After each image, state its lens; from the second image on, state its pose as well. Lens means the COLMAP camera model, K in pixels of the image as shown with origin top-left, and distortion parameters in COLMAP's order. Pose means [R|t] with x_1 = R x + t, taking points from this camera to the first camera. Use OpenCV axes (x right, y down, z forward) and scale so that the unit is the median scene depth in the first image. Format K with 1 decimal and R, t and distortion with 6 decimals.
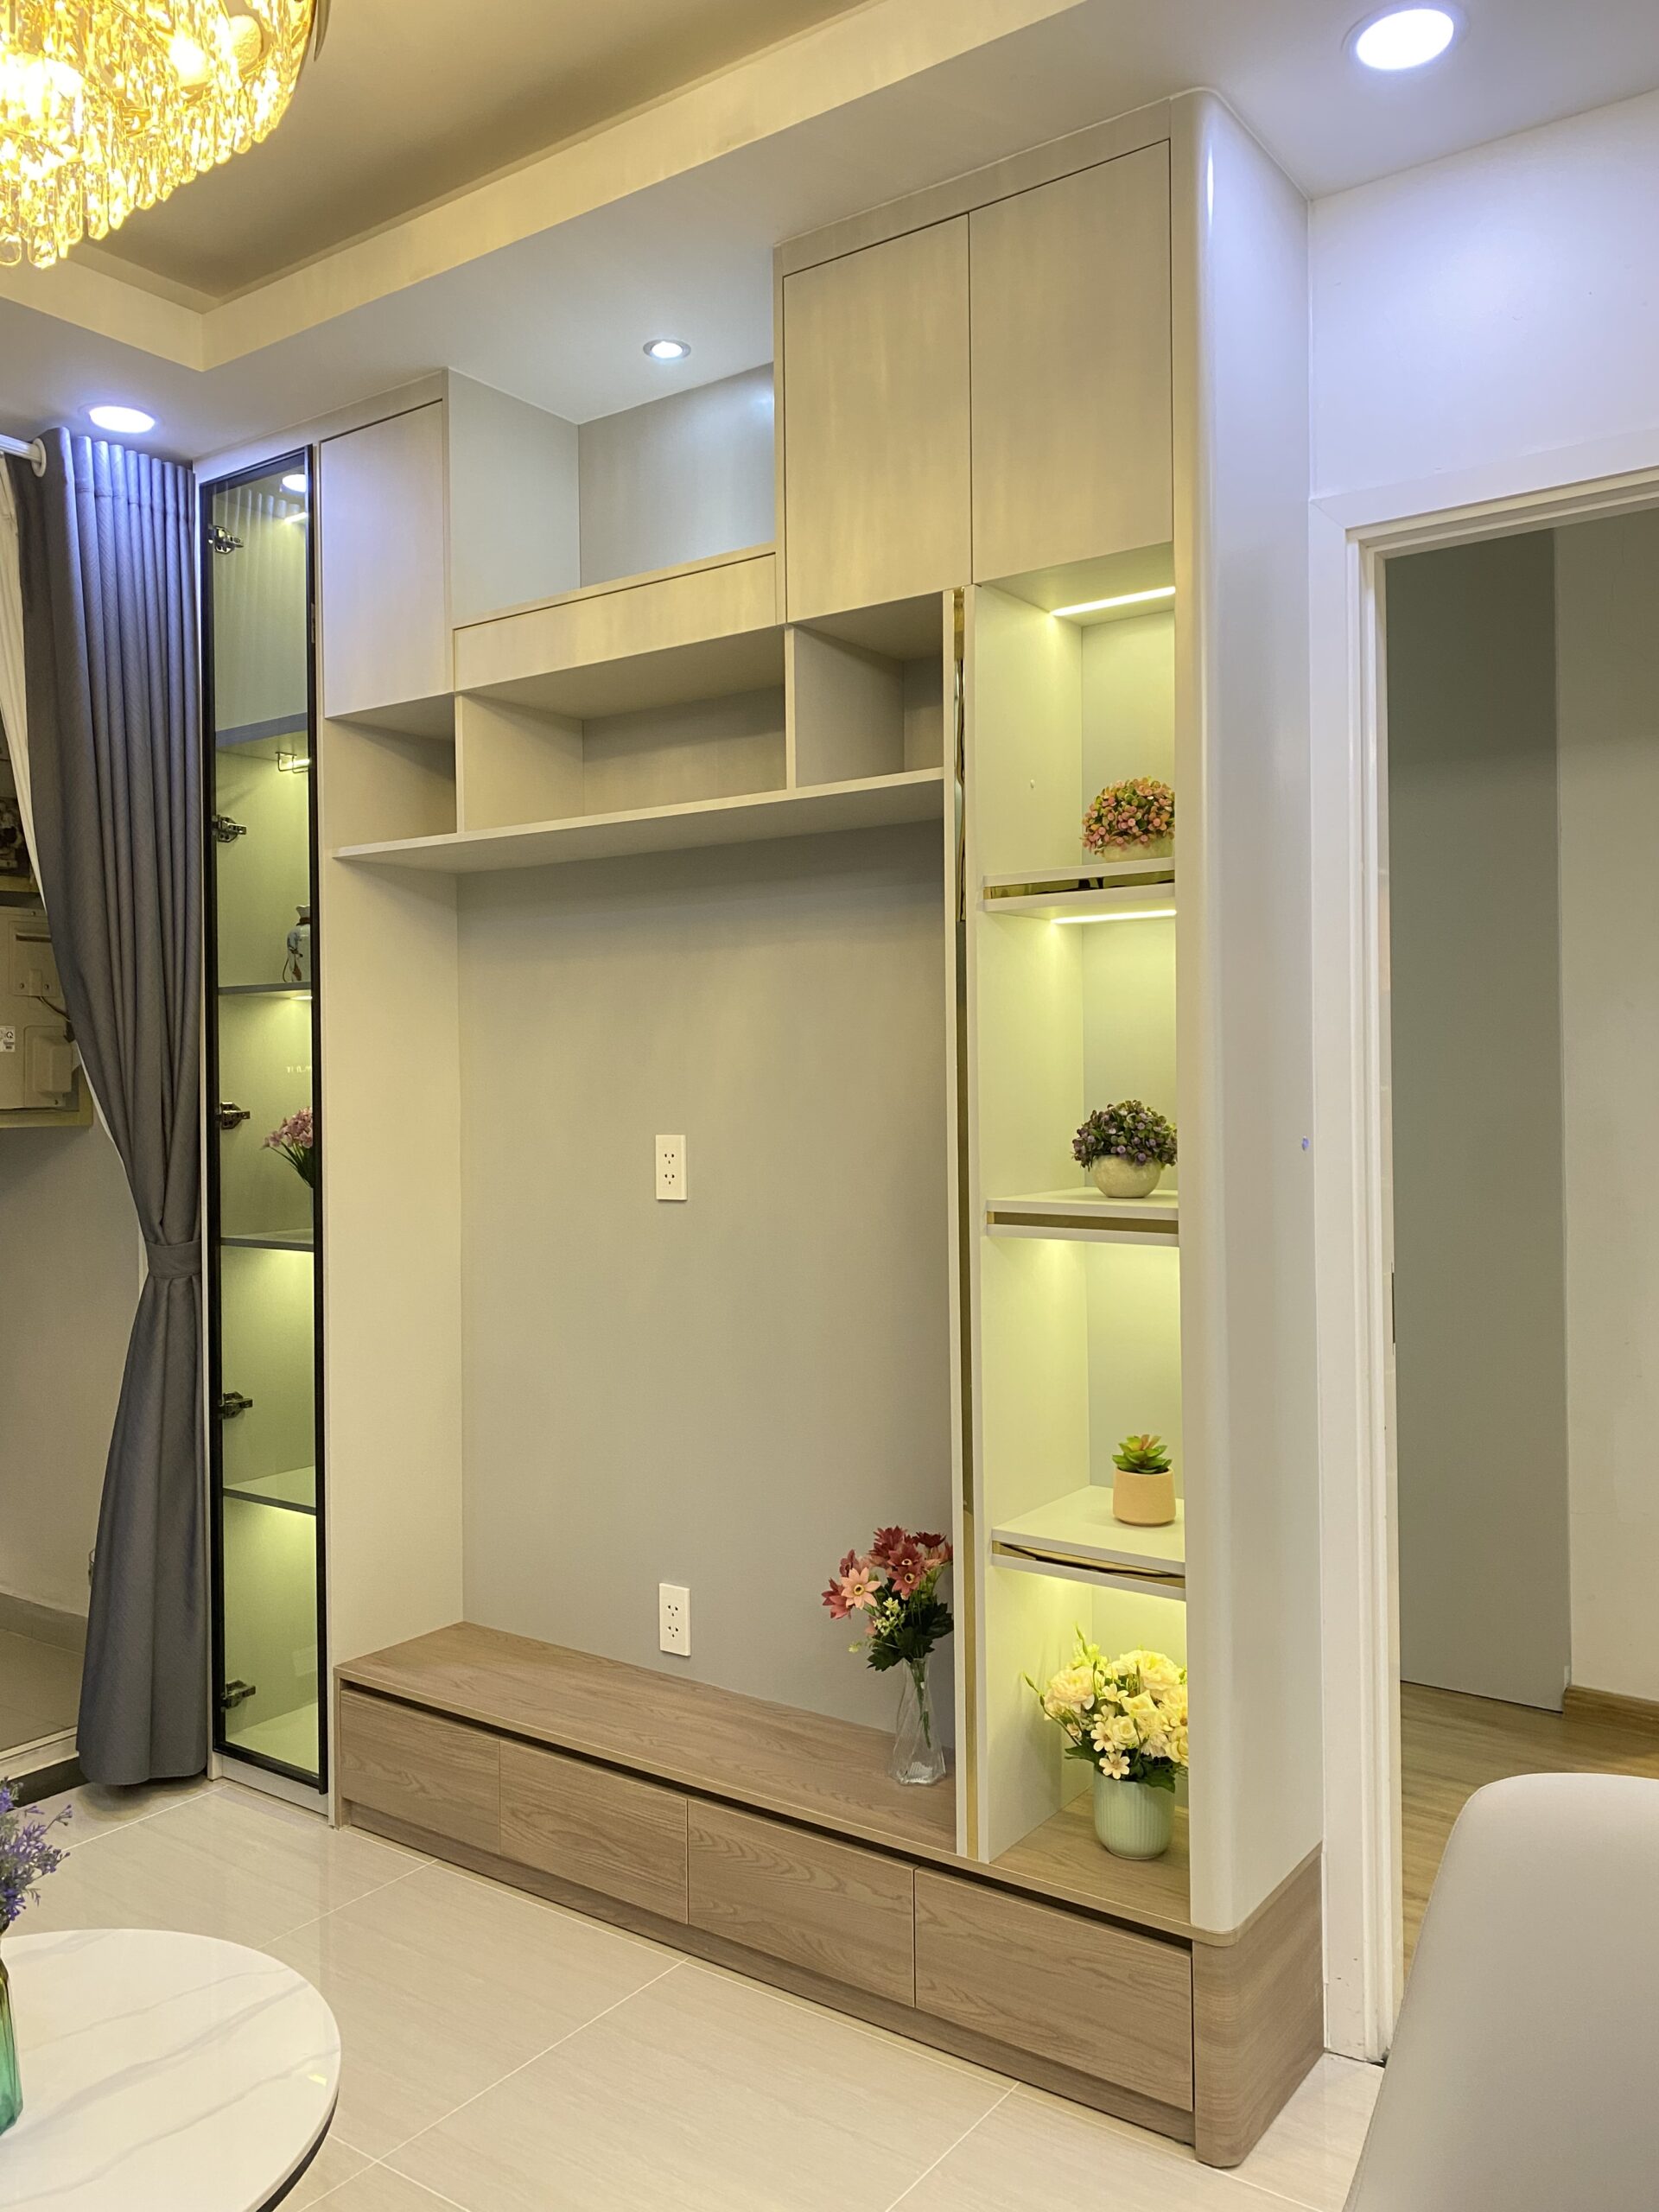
lens RADIAL K [[1703.9, 0, 829.9], [0, 1703.9, 1070.5], [0, 0, 1]] dist [0.016110, -0.000609]
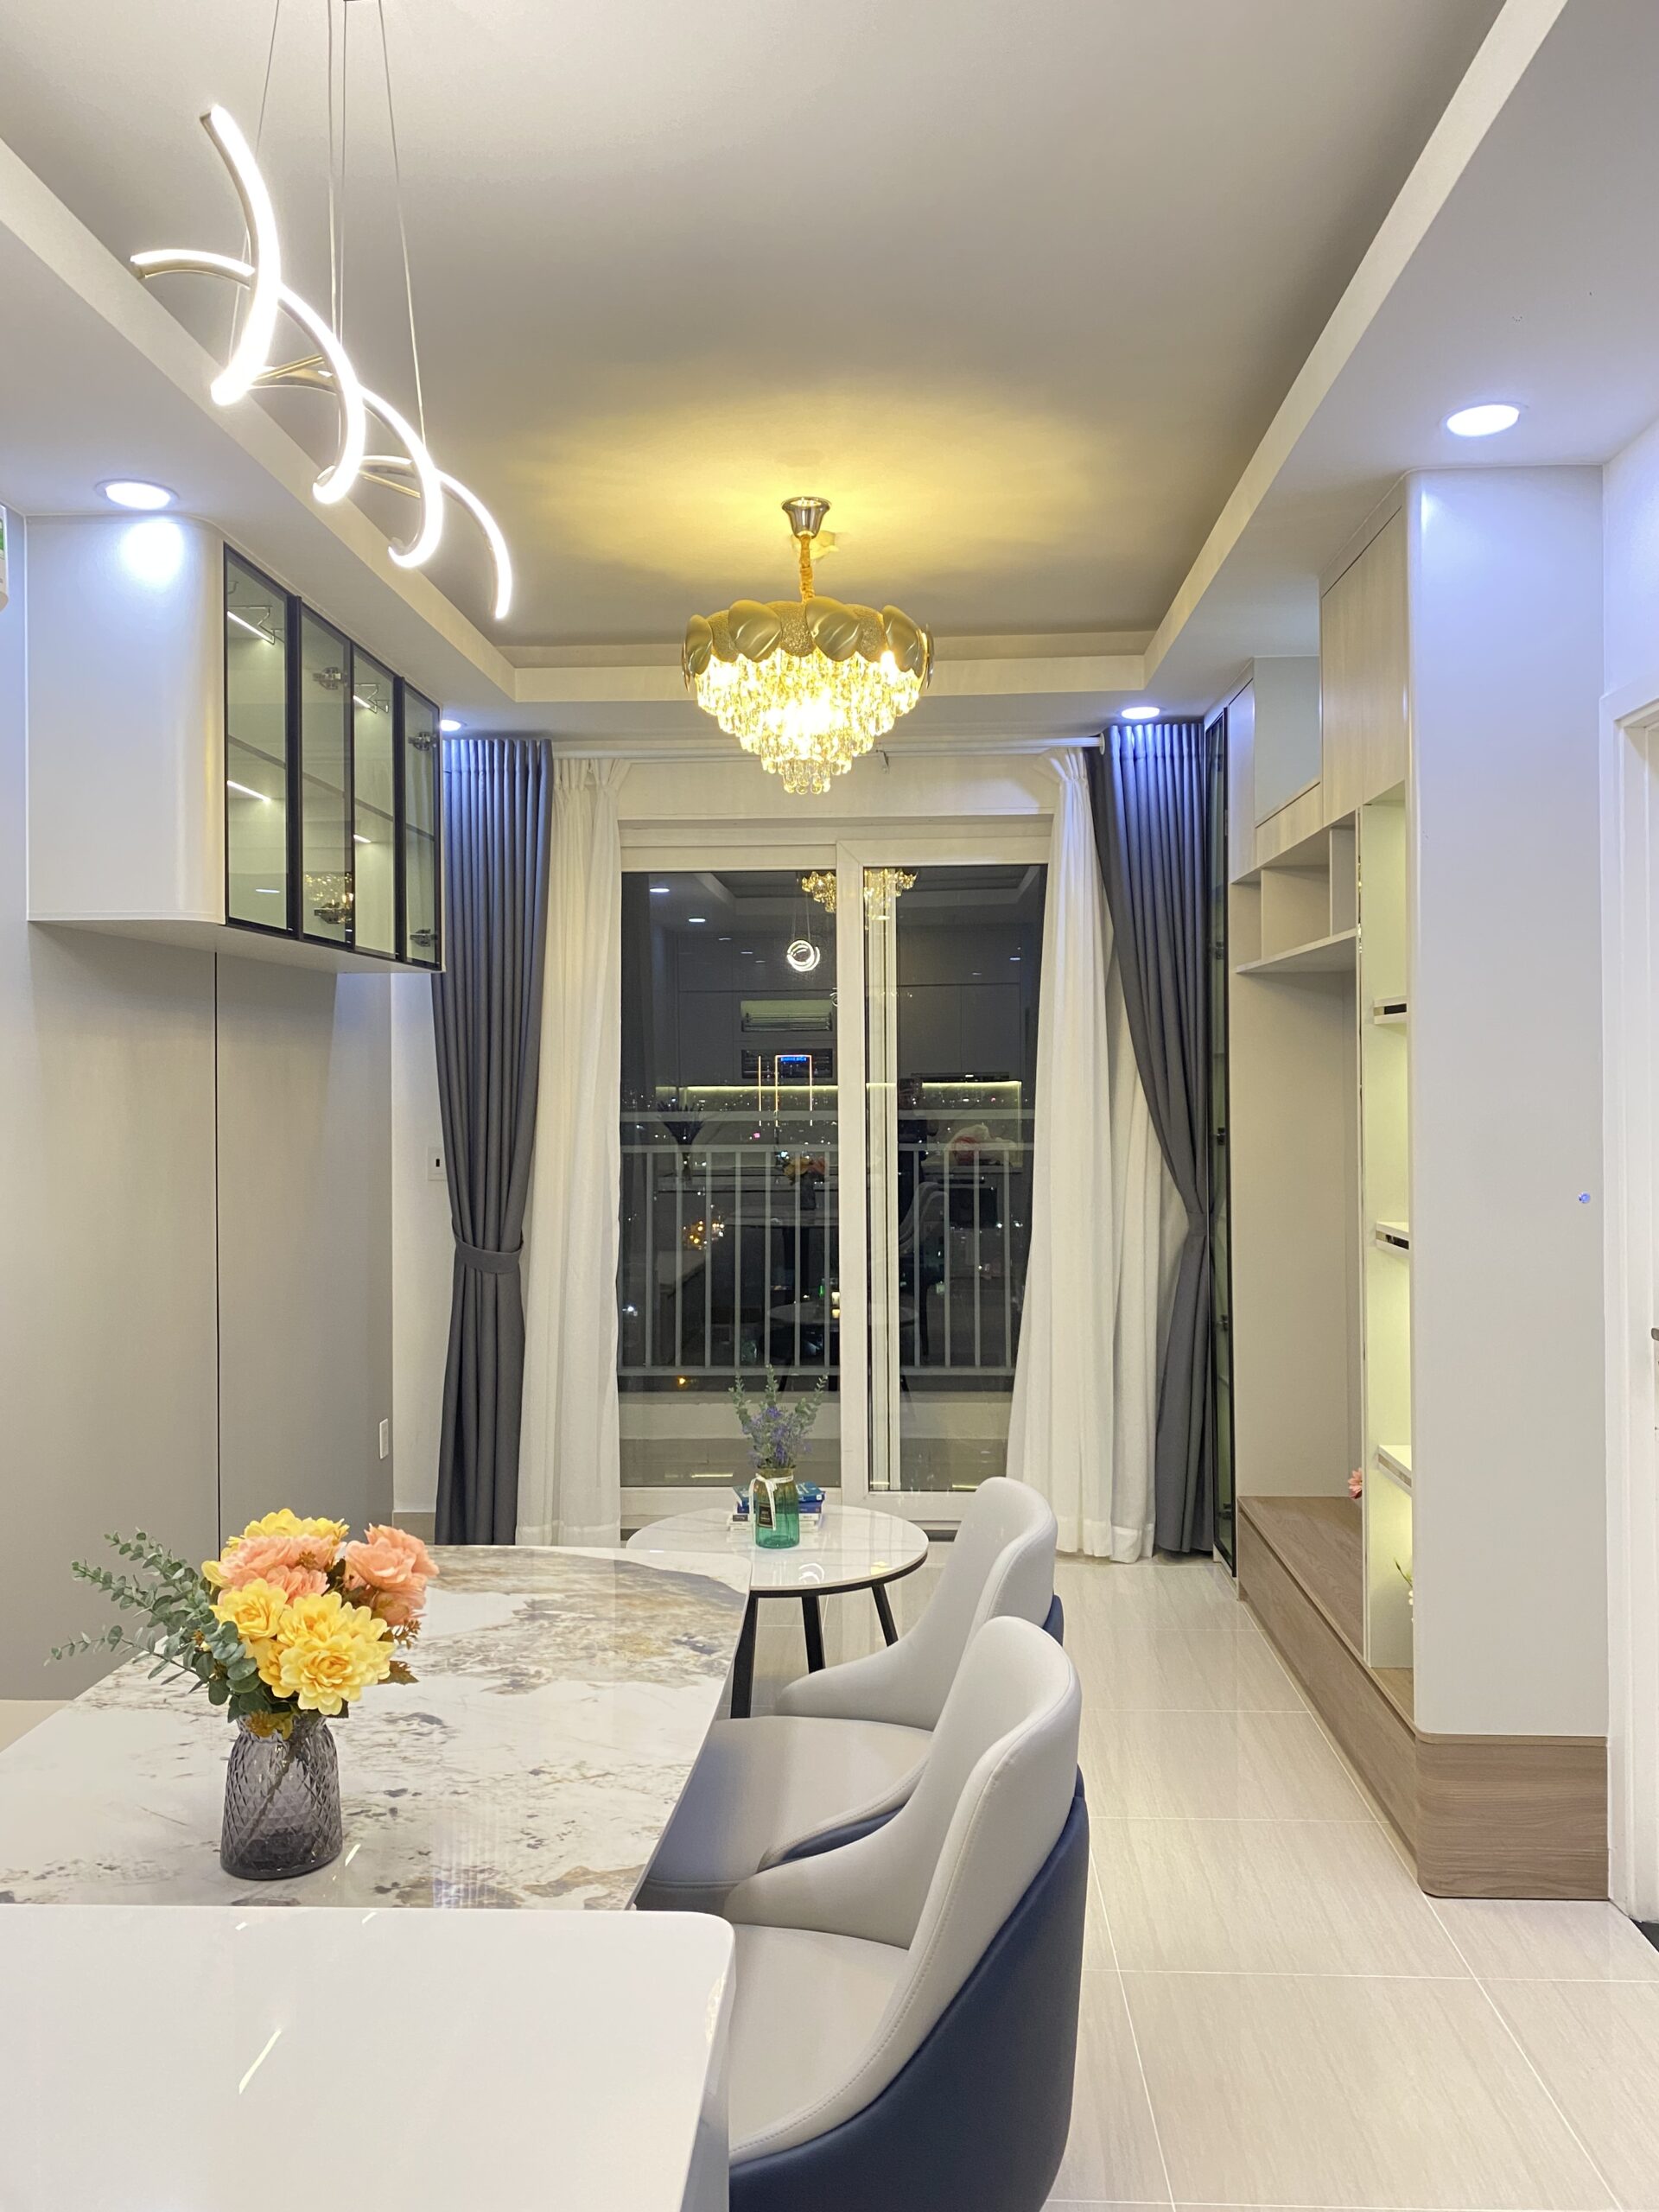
lens RADIAL K [[1686.7, 0, 848.3], [0, 1686.7, 1099.6], [0, 0, 1]] dist [0.026536, -0.009129]
pose [[0.558483, 0.021193, -0.829245, 0.789767], [-0.002788, 0.999716, 0.023672, -0.046658], [0.829512, -0.010909, 0.558383, -0.142991]]
